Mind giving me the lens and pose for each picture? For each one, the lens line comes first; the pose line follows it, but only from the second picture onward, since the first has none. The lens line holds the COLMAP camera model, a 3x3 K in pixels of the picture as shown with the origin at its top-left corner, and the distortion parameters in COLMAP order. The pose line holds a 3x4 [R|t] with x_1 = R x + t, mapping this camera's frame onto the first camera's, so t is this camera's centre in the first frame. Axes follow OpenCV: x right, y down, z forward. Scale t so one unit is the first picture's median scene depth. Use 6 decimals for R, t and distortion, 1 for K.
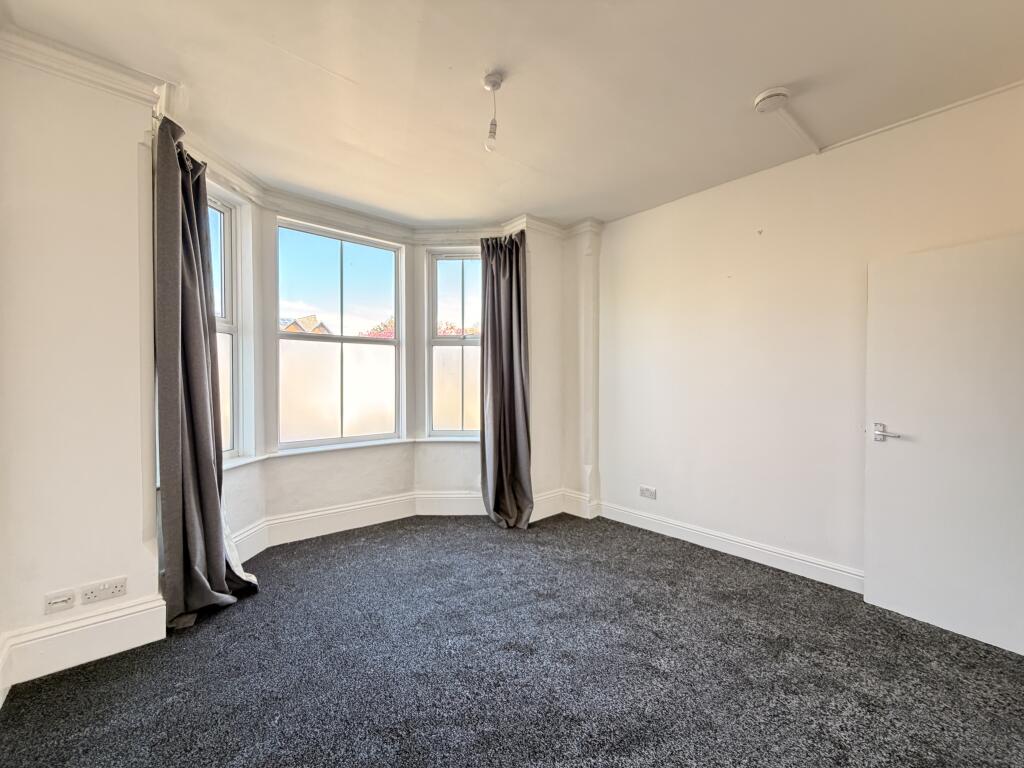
lens RADIAL K [[410.7, 0, 509.8], [0, 410.7, 385.3], [0, 0, 1]] dist [0.000591, 0.000074]
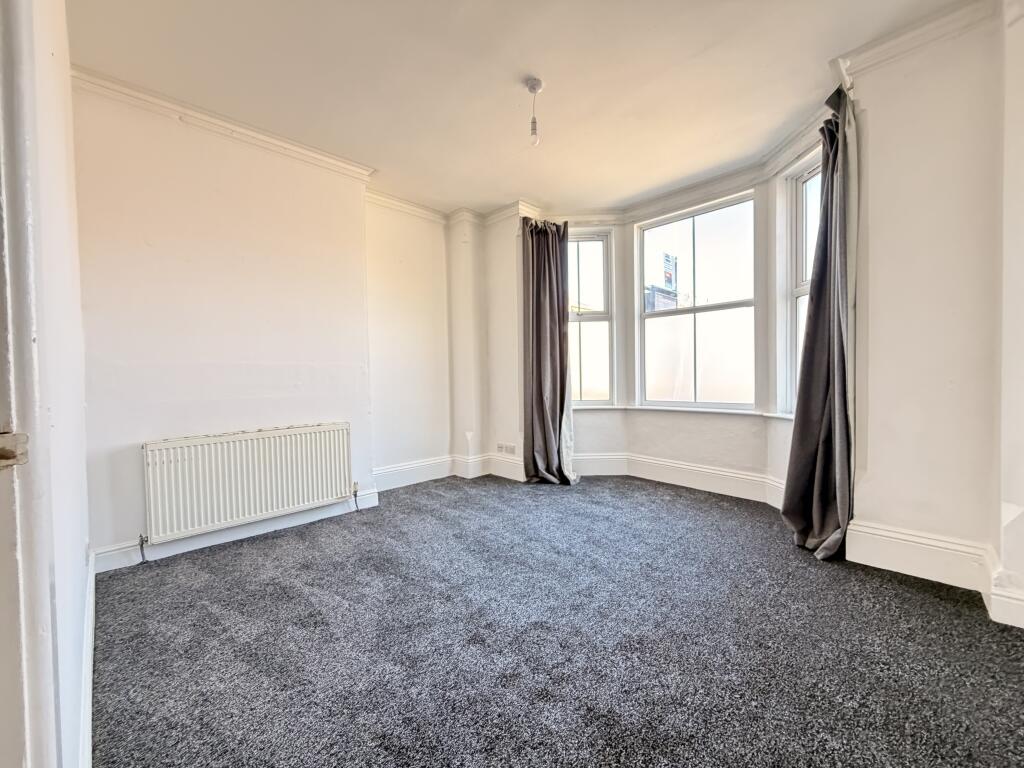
lens RADIAL K [[410.7, 0, 509.8], [0, 410.7, 385.3], [0, 0, 1]] dist [0.000591, 0.000074]
pose [[0.074337, 0.046250, -0.996160, 0.694159], [0.025488, 0.998510, 0.048261, 0.021830], [0.996907, -0.028978, 0.073048, 0.476042]]
